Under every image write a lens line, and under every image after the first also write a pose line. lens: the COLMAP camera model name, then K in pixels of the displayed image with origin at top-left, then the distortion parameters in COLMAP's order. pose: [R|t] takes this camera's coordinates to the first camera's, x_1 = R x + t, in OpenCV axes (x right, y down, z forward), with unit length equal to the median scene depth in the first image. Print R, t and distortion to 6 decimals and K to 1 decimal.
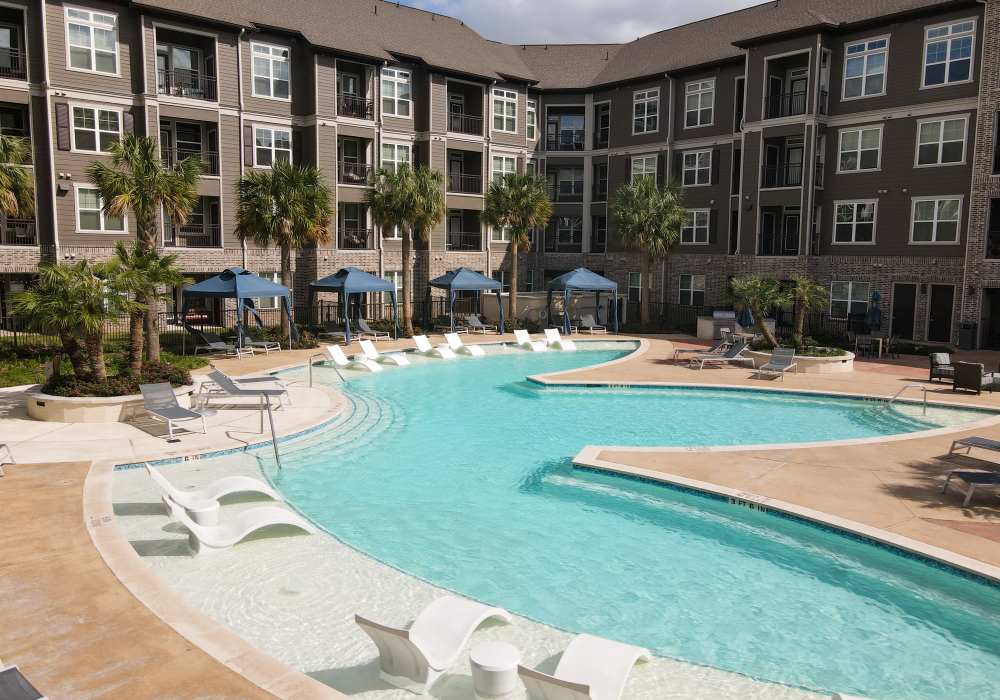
lens RADIAL K [[779.8, 0, 500.0], [0, 779.8, 350.0], [0, 0, 1]] dist [-0.002389, -0.001145]
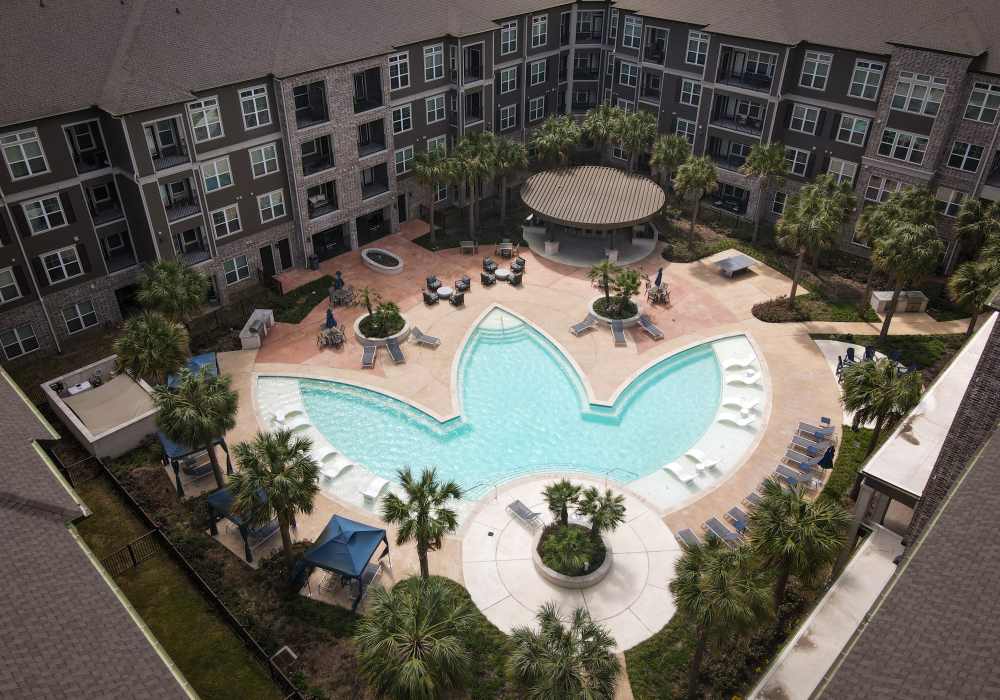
lens RADIAL K [[779.8, 0, 500.0], [0, 779.8, 350.0], [0, 0, 1]] dist [-0.002389, -0.001145]
pose [[-0.109679, -0.569216, 0.814839, -0.943368], [0.114462, 0.807098, 0.579216, -0.778280], [-0.987355, 0.156796, -0.023368, 0.596103]]
